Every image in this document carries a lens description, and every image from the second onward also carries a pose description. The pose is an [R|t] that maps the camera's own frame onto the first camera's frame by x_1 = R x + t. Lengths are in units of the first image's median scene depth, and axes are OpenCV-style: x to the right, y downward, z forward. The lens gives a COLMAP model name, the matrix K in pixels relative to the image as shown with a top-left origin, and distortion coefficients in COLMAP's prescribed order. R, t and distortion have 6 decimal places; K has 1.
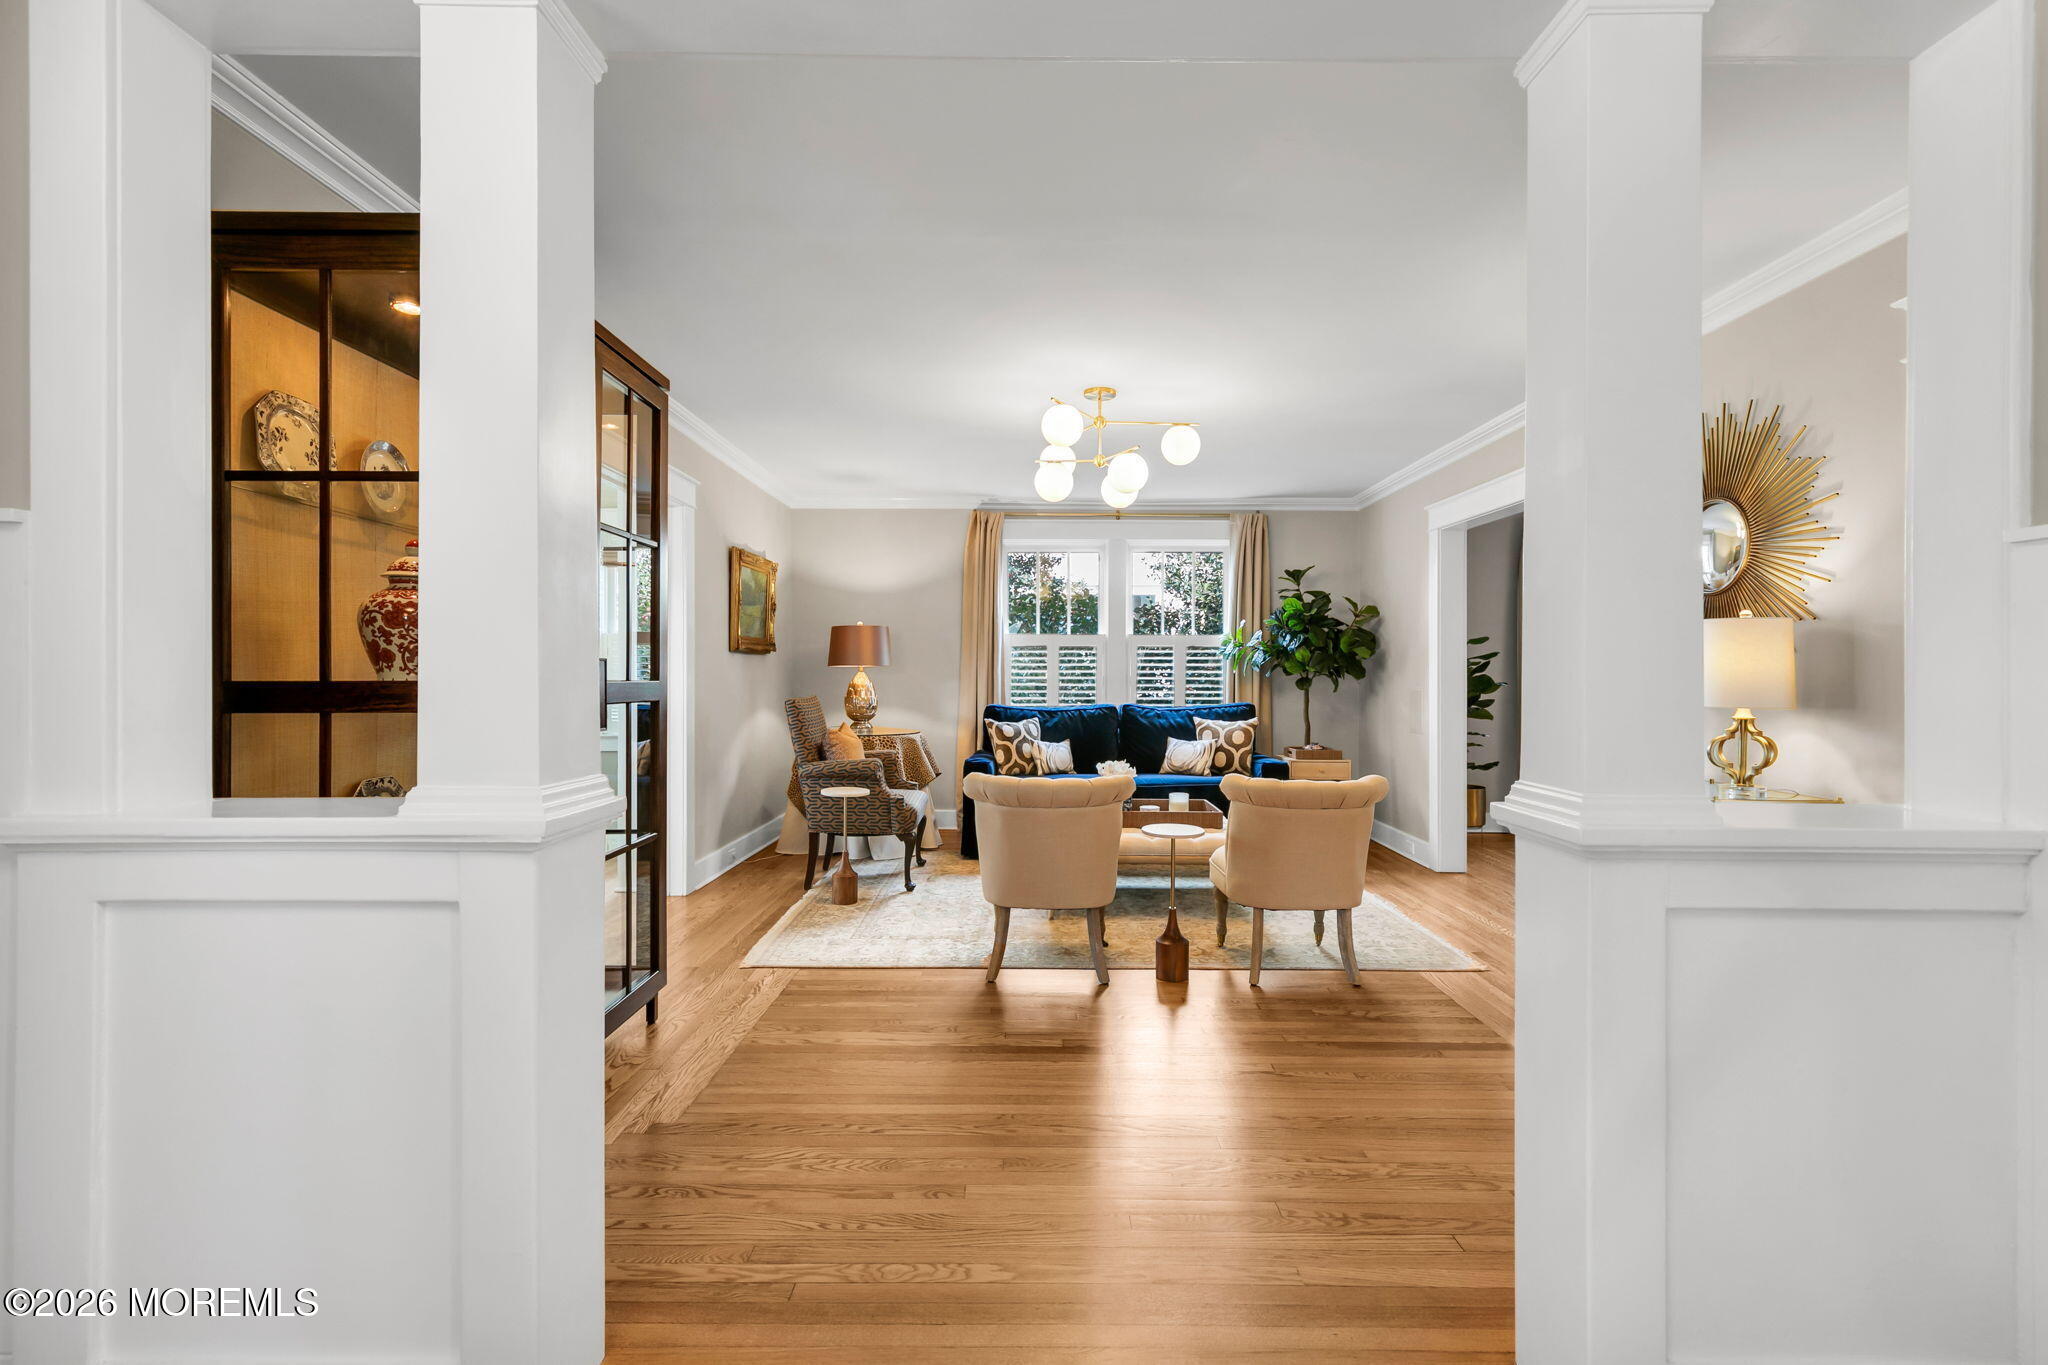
lens RADIAL K [[926.8, 0, 1030.2], [0, 926.8, 676.5], [0, 0, 1]] dist [0.007411, -0.000356]
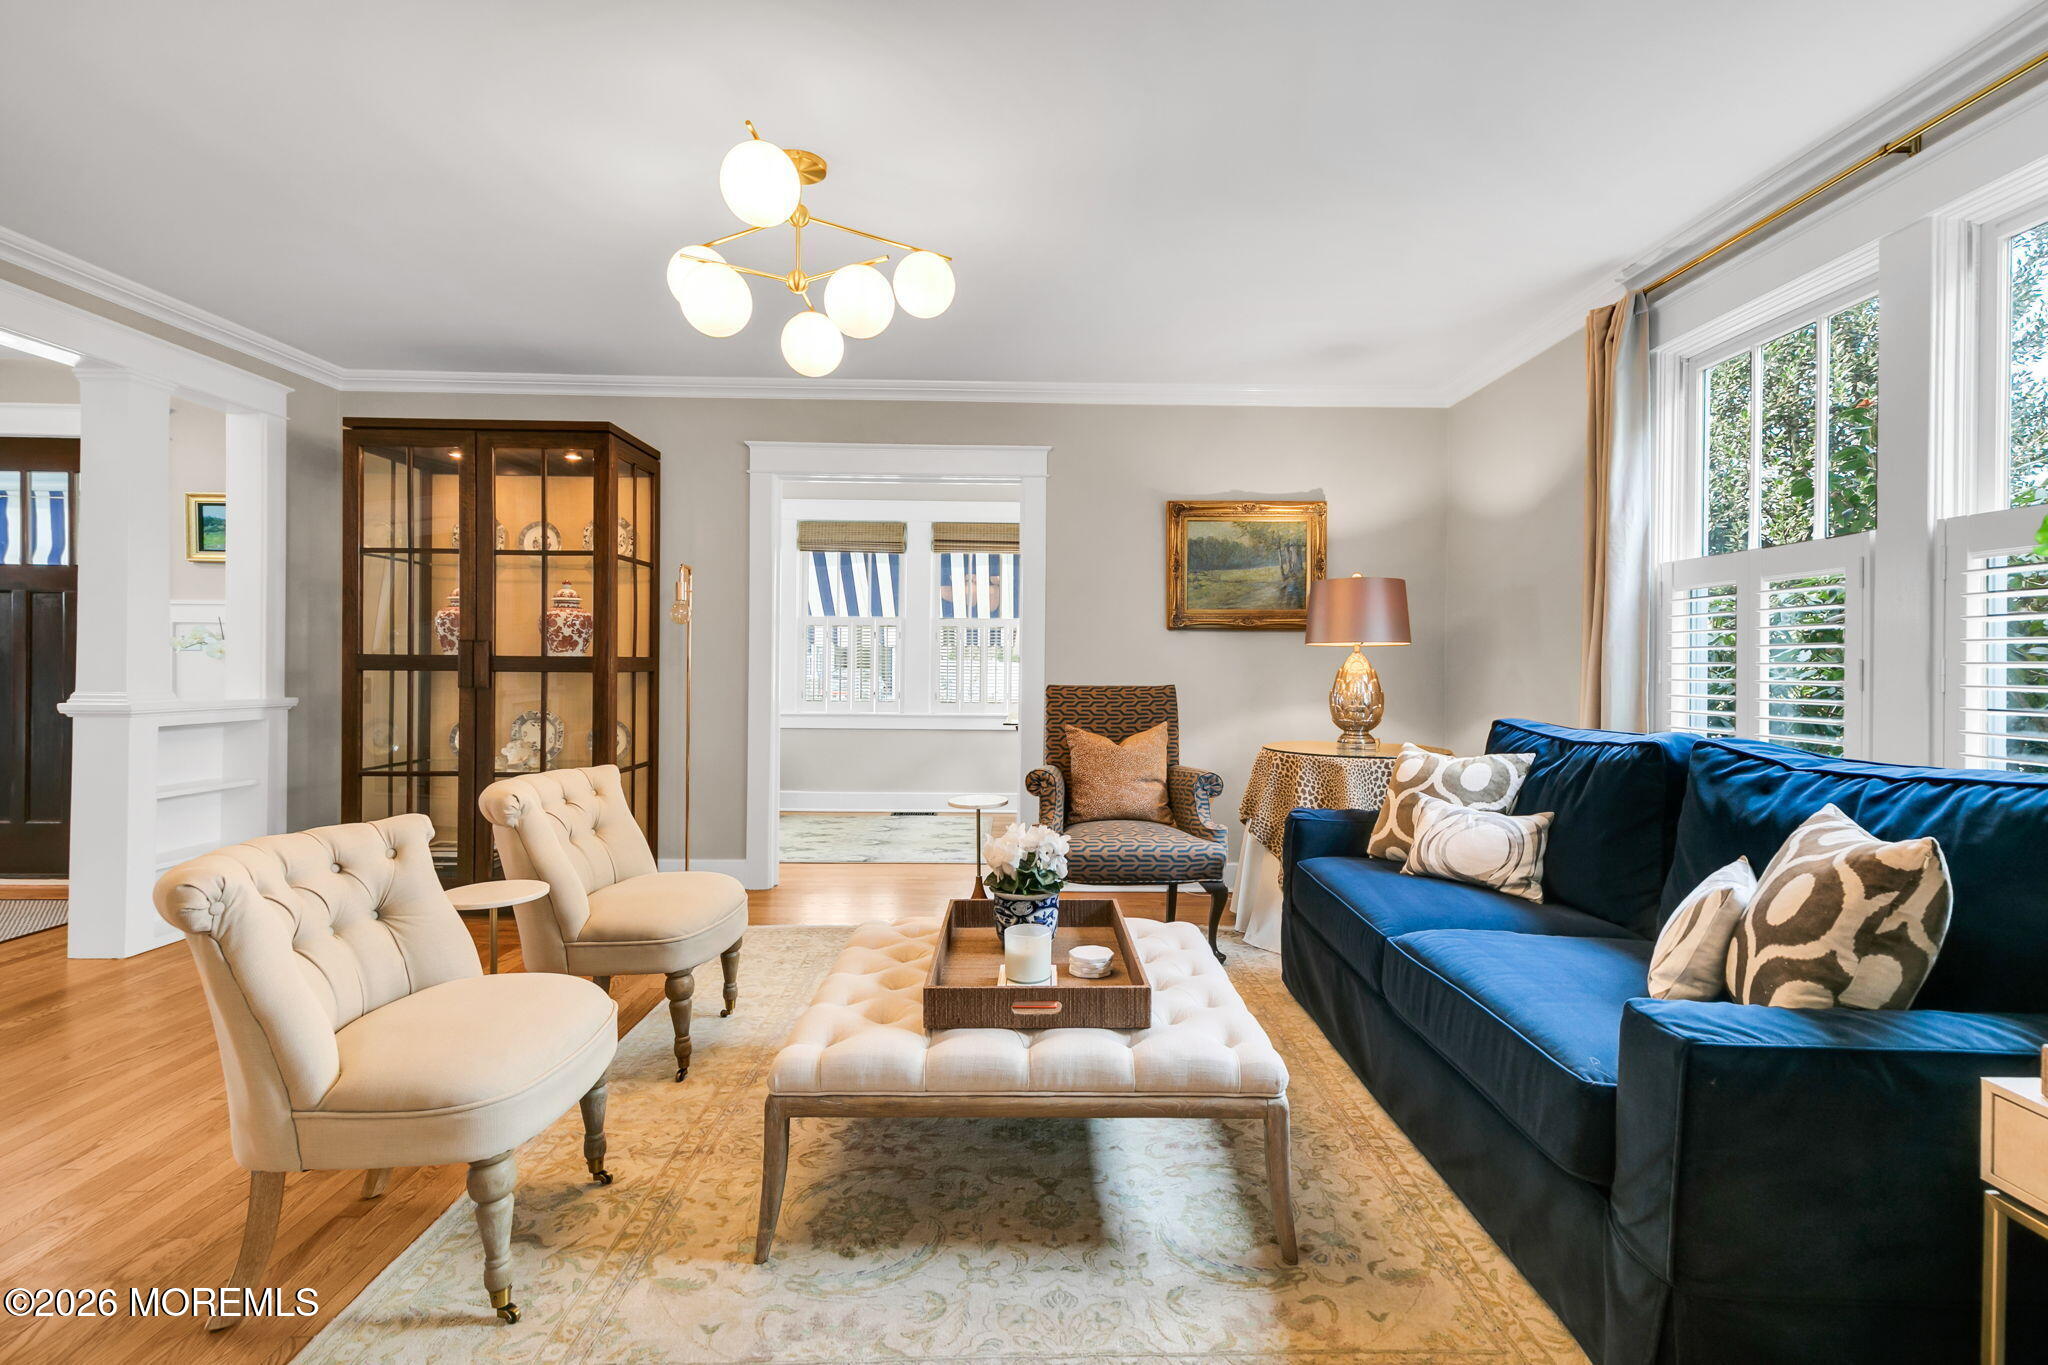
lens RADIAL K [[934.8, 0, 1033.1], [0, 934.8, 661.5], [0, 0, 1]] dist [-0.002851, -0.000855]
pose [[0.024970, -0.006888, -0.999664, 0.468324], [-0.006603, 0.999953, -0.007055, 0.008174], [0.999666, 0.006777, 0.024923, 0.797887]]
